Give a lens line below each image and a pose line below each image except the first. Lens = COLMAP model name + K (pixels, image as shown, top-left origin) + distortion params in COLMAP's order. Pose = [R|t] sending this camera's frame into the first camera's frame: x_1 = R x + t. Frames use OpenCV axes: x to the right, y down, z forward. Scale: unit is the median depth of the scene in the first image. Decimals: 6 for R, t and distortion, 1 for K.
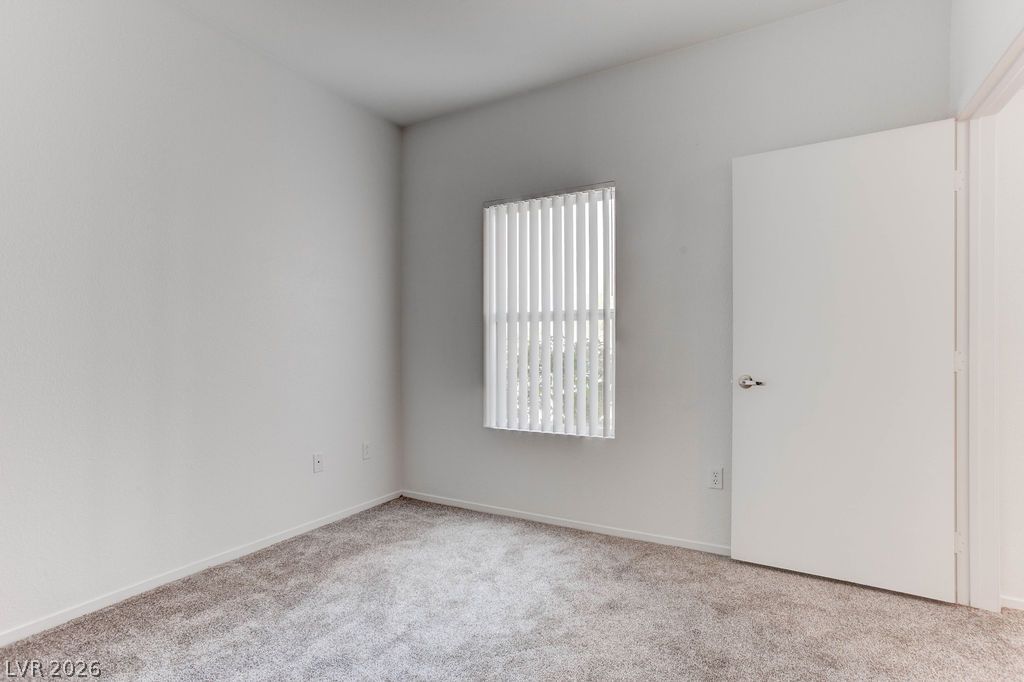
lens RADIAL K [[508.1, 0, 513.1], [0, 508.1, 353.3], [0, 0, 1]] dist [-0.051756, 0.033469]
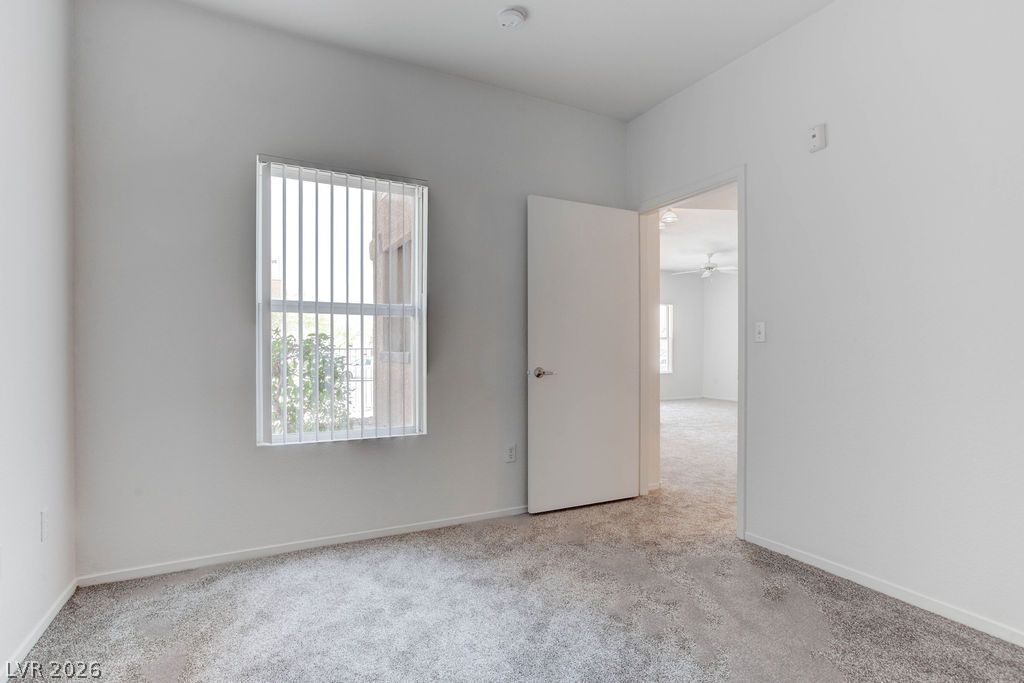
lens RADIAL K [[508.1, 0, 513.1], [0, 508.1, 353.8], [0, 0, 1]] dist [-0.051756, 0.033469]
pose [[0.533539, -0.005524, 0.845757, -0.629131], [0.002263, 0.999984, 0.005103, 0.002272], [-0.845772, -0.000808, 0.533543, 0.342667]]
